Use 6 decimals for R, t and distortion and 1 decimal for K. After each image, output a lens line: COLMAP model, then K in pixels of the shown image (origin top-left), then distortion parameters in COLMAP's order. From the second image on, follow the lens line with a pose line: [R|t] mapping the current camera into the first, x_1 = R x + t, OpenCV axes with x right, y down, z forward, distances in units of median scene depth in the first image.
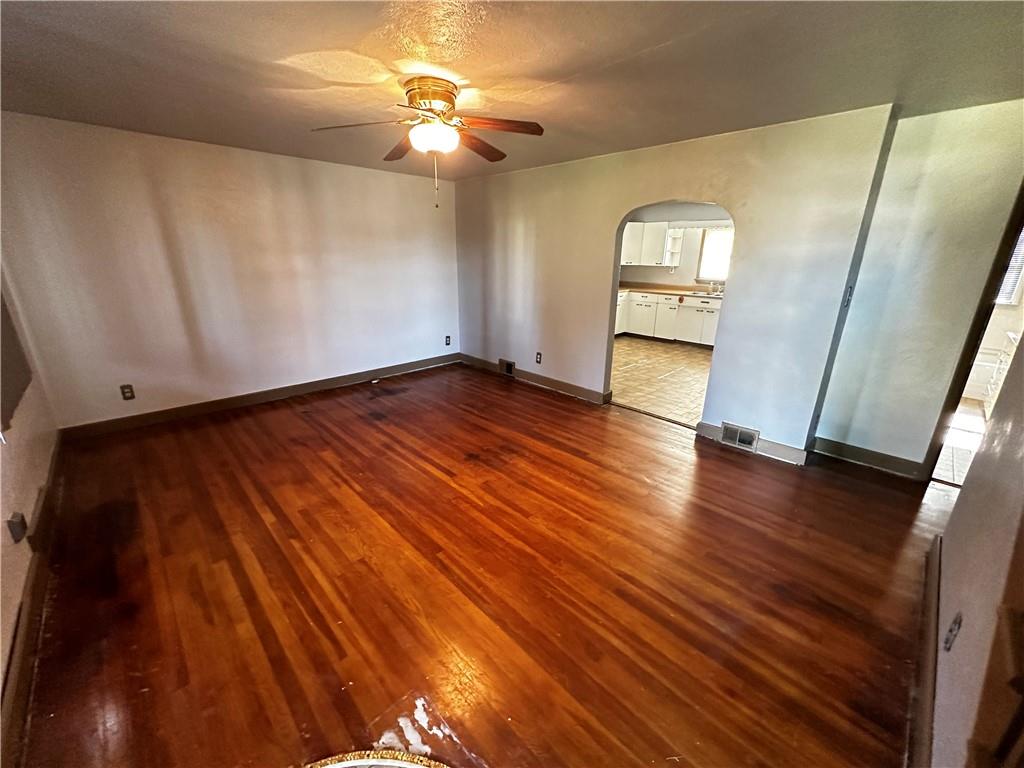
lens RADIAL K [[409.2, 0, 516.3], [0, 409.2, 382.6], [0, 0, 1]] dist [-0.002812, -0.000314]
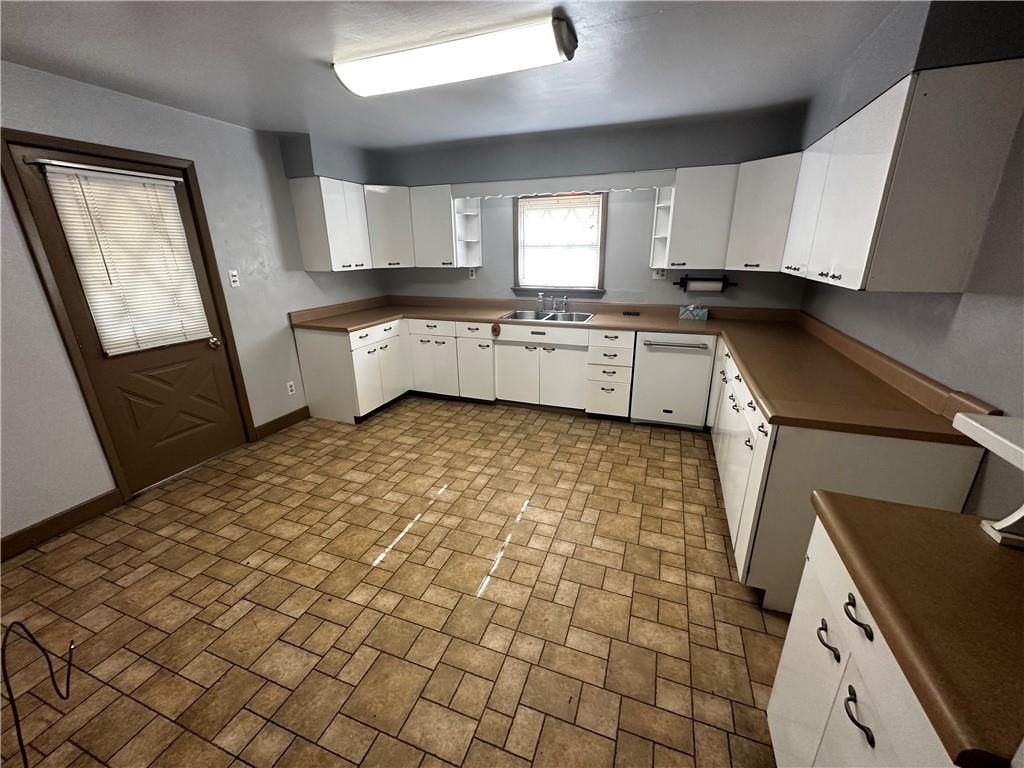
lens RADIAL K [[409.2, 0, 510.0], [0, 409.2, 383.0], [0, 0, 1]] dist [-0.002812, -0.000314]
pose [[0.907262, -0.154191, 0.391282, 0.191374], [0.148834, 0.987874, 0.044187, -0.149323], [-0.393350, 0.018147, 0.919210, 0.481340]]
